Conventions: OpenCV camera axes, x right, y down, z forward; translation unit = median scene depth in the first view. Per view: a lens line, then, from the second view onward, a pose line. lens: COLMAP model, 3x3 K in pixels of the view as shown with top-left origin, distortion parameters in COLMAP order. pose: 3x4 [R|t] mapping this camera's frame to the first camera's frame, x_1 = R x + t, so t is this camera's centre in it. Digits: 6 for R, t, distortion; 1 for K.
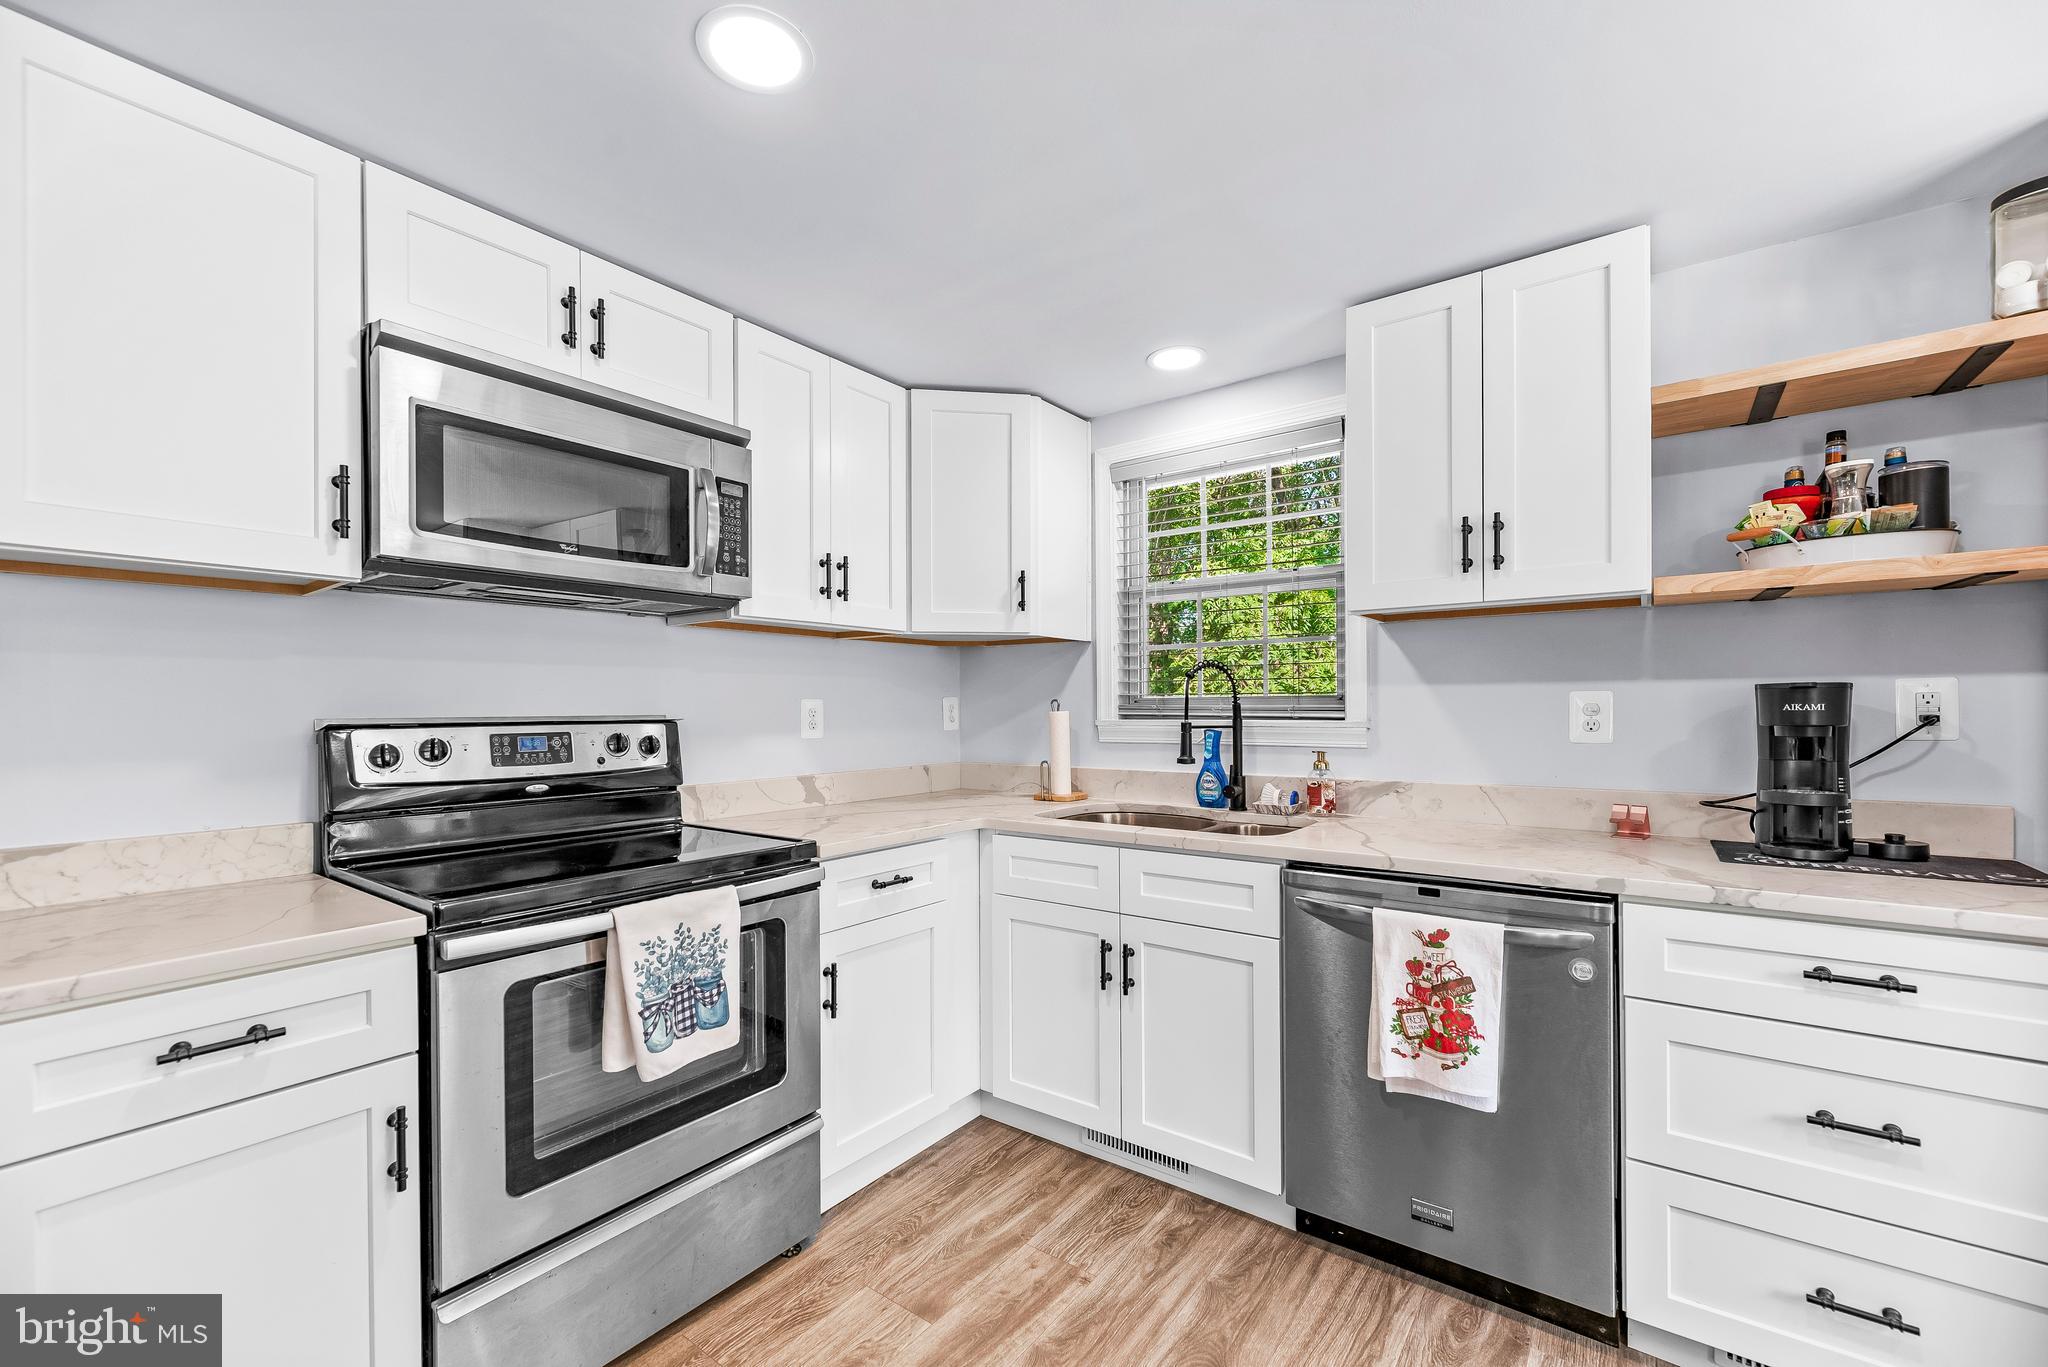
lens RADIAL K [[837.4, 0, 1010.5], [0, 837.4, 701.0], [0, 0, 1]] dist [-0.000697, -0.000165]
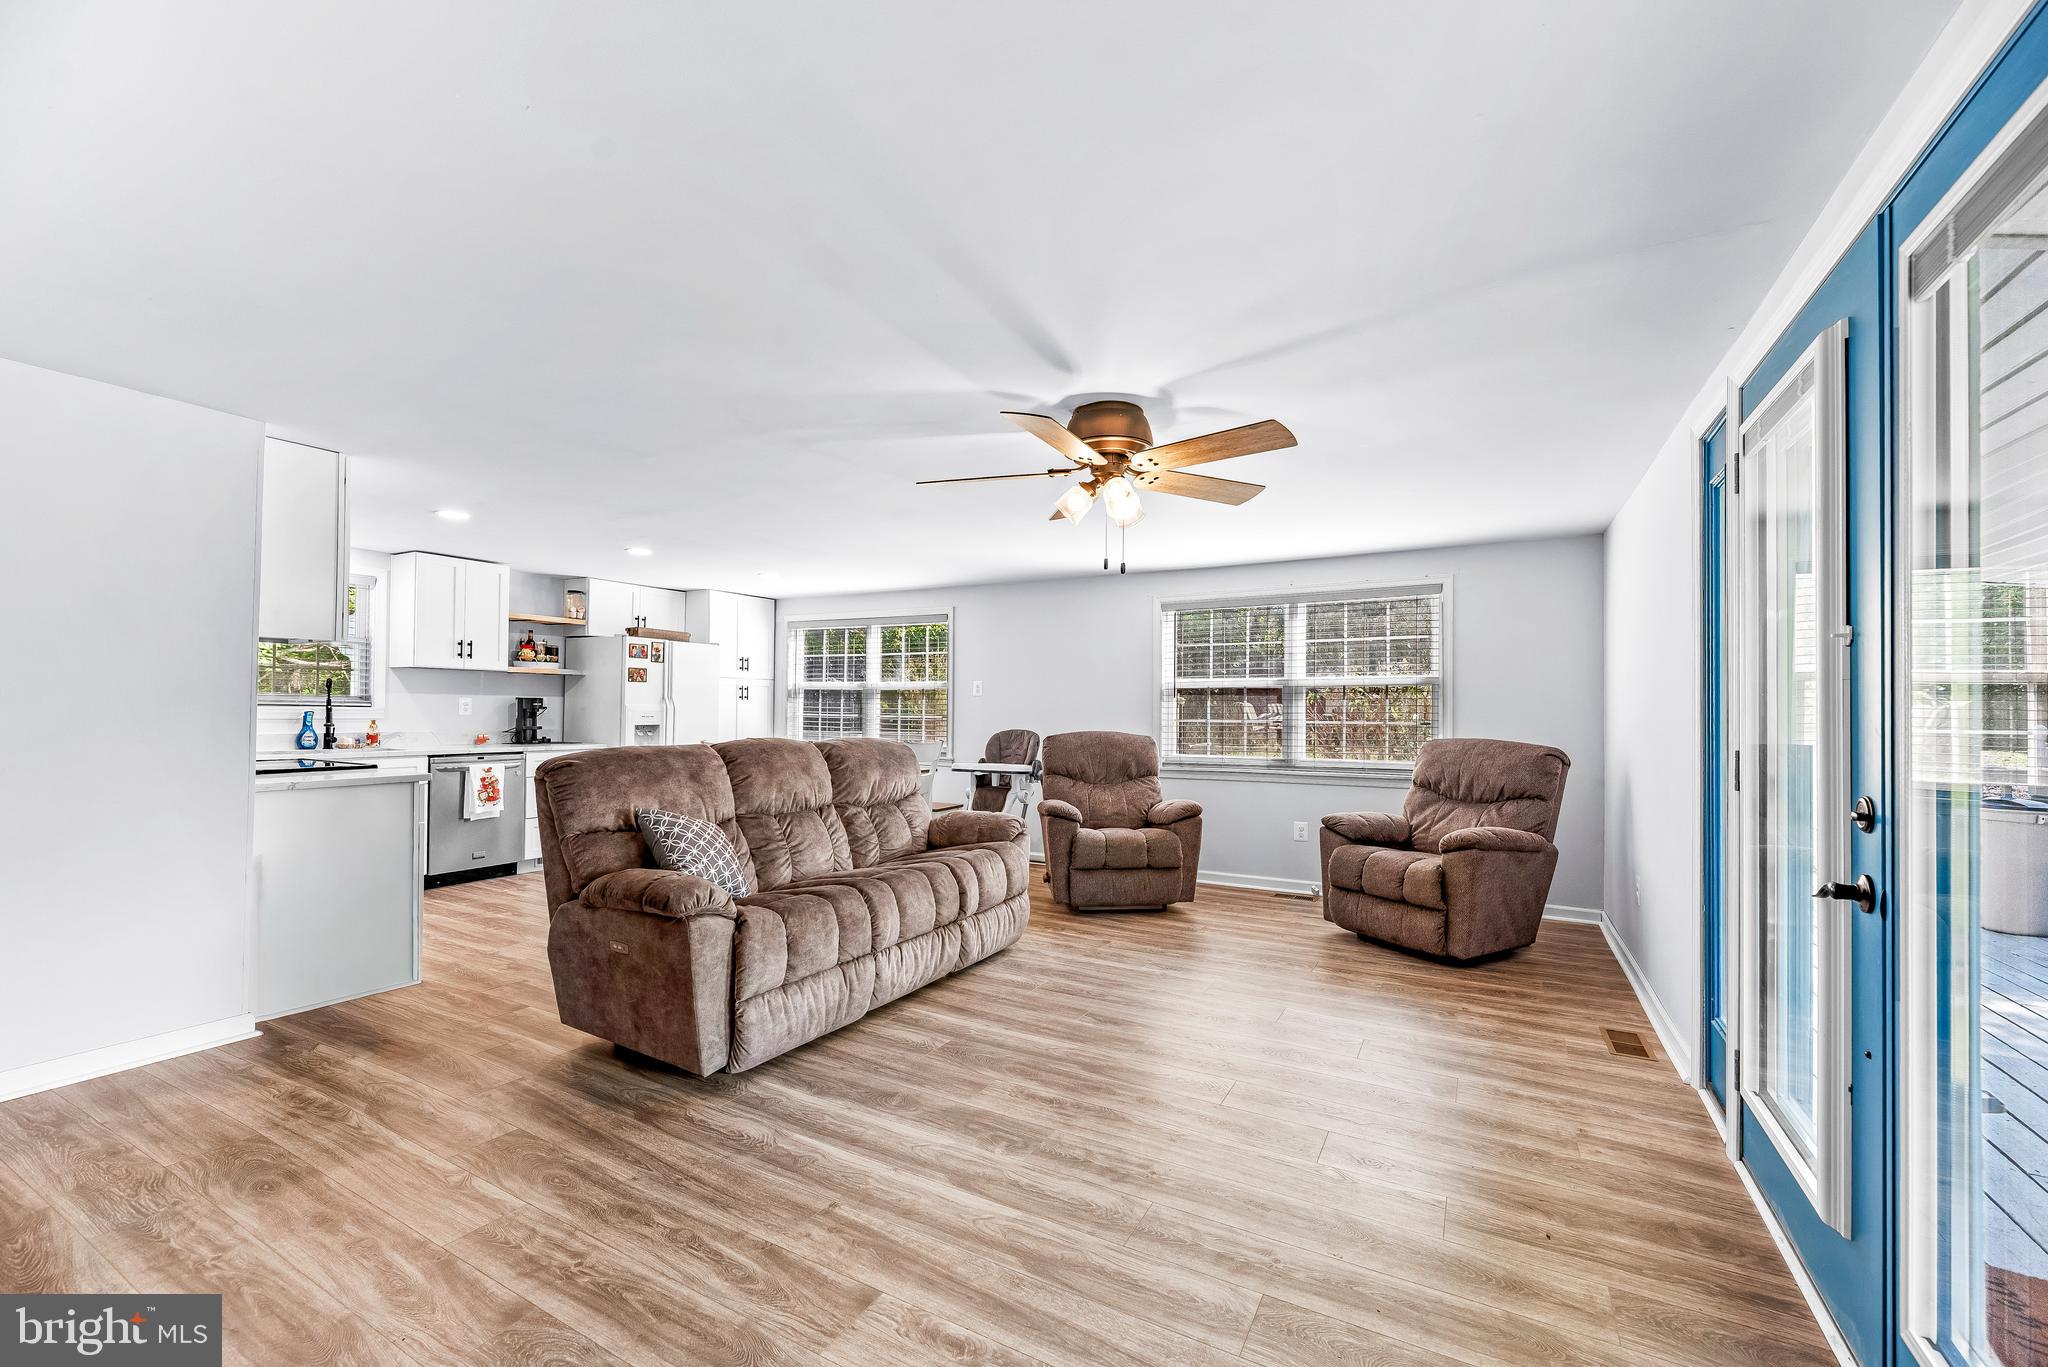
lens RADIAL K [[837.4, 0, 1010.5], [0, 837.4, 701.0], [0, 0, 1]] dist [-0.000697, -0.000165]
pose [[-0.136541, 0.017635, 0.990477, -2.964636], [-0.015383, 0.999683, -0.019920, 0.034115], [-0.990515, -0.017957, -0.136227, -0.604075]]
